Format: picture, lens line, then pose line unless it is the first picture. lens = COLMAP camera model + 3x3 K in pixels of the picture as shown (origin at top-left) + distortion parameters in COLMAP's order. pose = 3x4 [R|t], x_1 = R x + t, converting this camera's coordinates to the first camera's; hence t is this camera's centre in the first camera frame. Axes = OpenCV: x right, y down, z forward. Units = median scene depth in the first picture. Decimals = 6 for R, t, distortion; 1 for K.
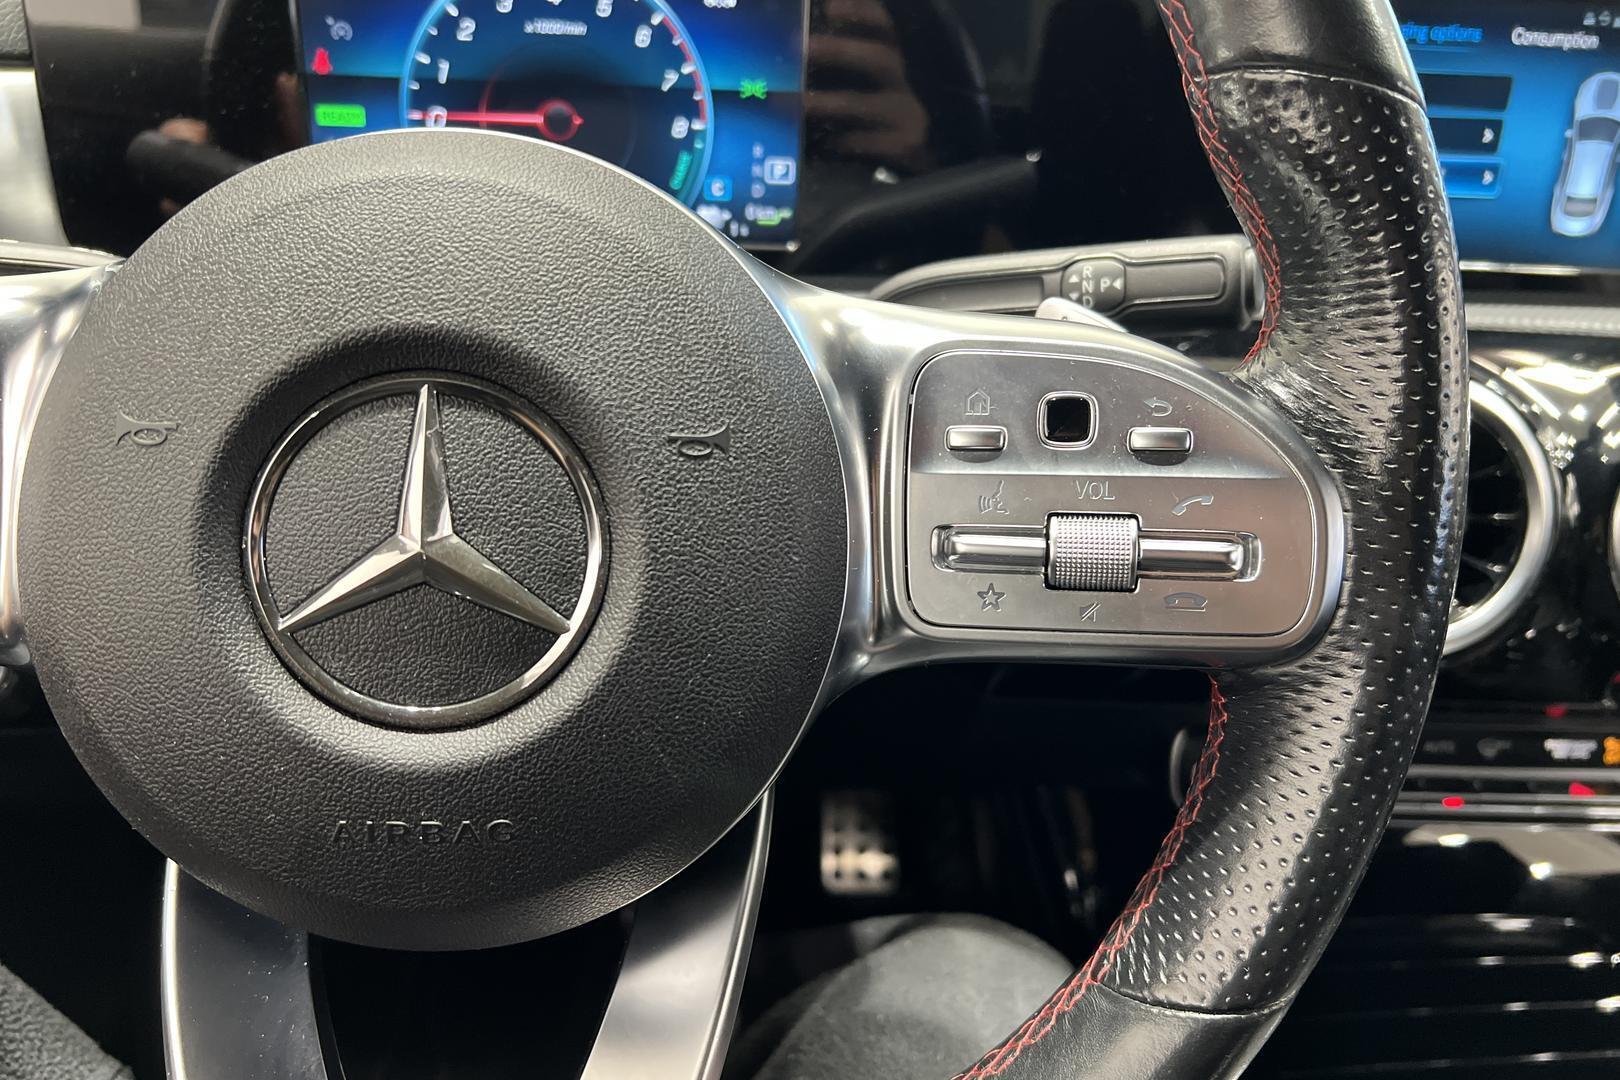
lens RADIAL K [[1216.5, 0, 808.8], [0, 1216.5, 551.8], [0, 0, 1]] dist [0.136701, 0.006661]
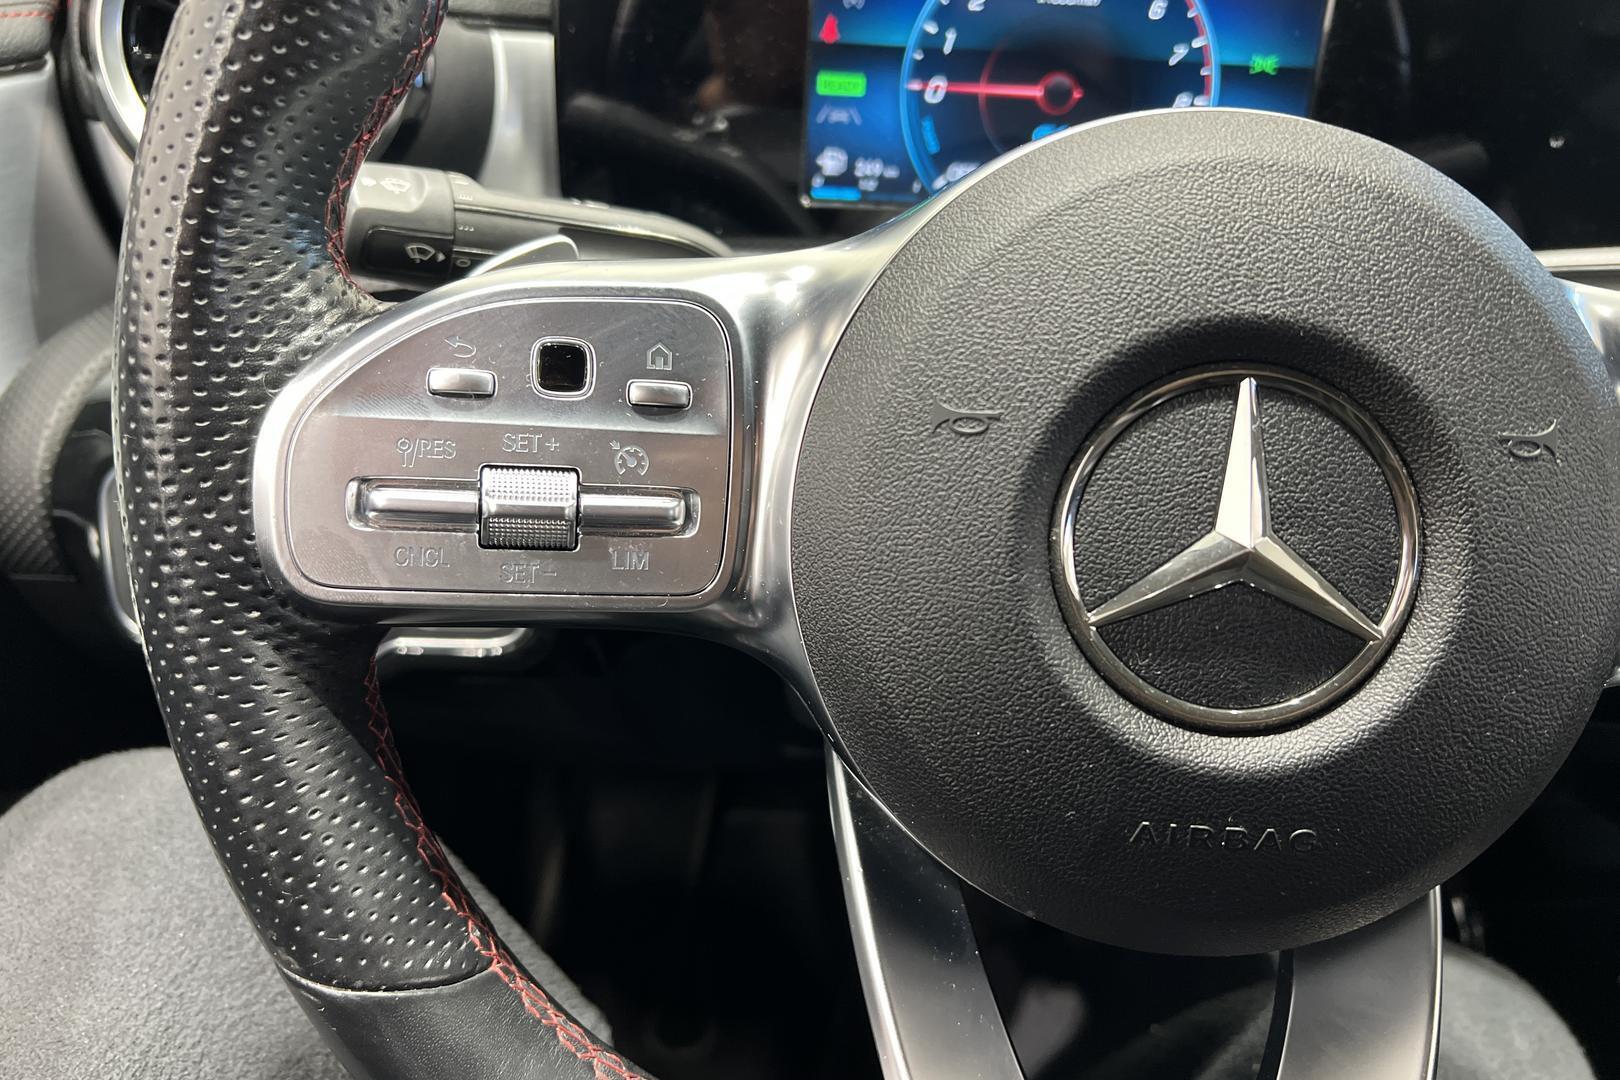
lens RADIAL K [[1216.5, 0, 810.5], [0, 1216.5, 535.5], [0, 0, 1]] dist [0.136701, 0.006661]
pose [[0.998030, 0.033448, 0.053074, -0.695788], [-0.034291, 0.999298, 0.015061, -0.014511], [-0.052533, -0.016851, 0.998477, 0.048793]]
